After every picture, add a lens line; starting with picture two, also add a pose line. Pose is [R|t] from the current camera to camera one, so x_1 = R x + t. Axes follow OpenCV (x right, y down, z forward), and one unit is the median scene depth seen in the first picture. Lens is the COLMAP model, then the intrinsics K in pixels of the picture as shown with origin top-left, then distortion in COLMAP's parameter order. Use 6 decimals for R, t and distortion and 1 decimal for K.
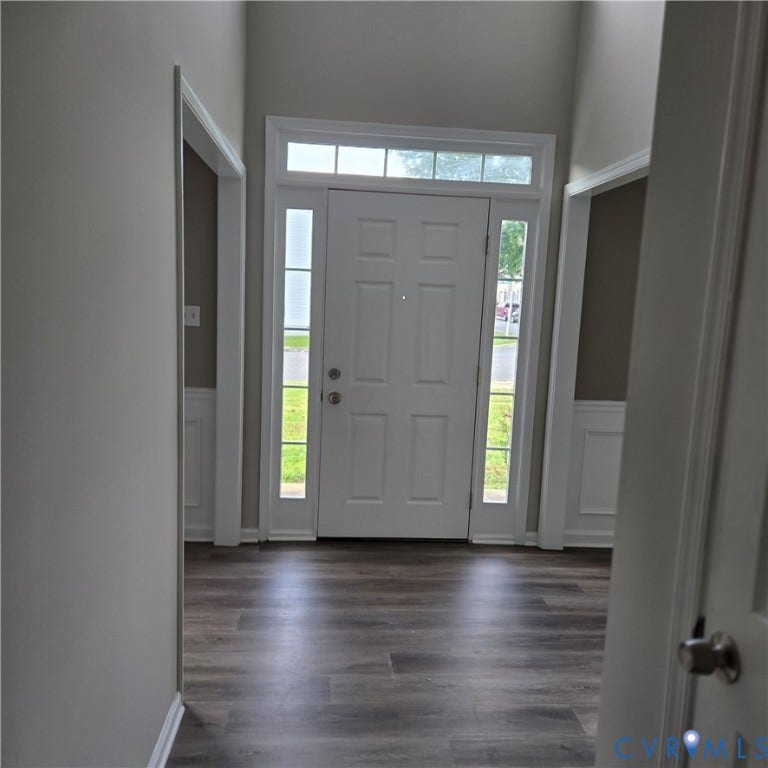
lens RADIAL K [[675.6, 0, 379.9], [0, 675.6, 391.3], [0, 0, 1]] dist [0.060263, -0.010756]
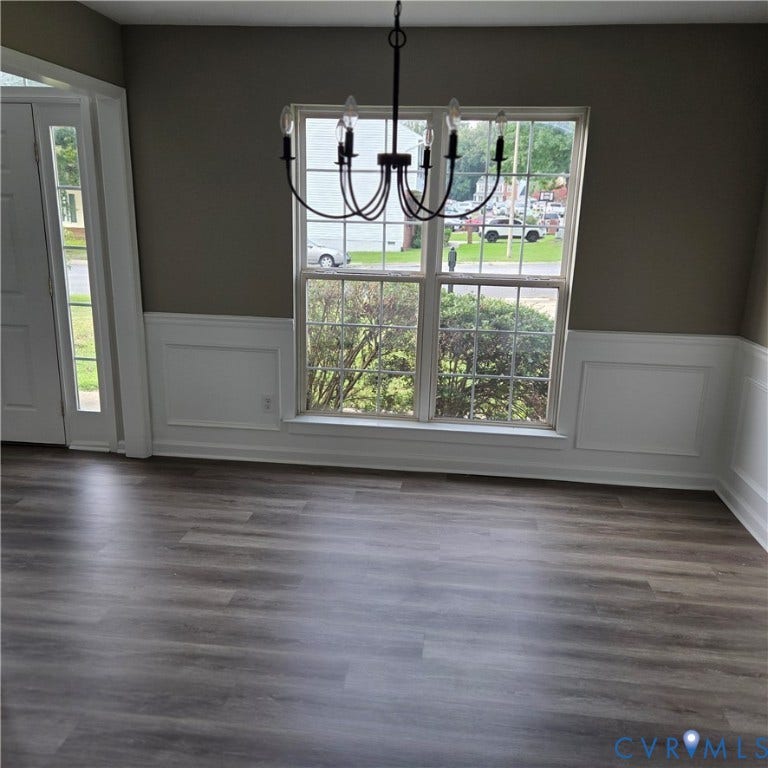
lens RADIAL K [[675.6, 0, 379.9], [0, 675.6, 391.3], [0, 0, 1]] dist [0.060263, -0.010756]
pose [[0.981526, 0.026688, -0.189457, 0.802252], [-0.007951, 0.995058, 0.098980, 0.027193], [0.191162, -0.095645, 0.976887, 0.069399]]
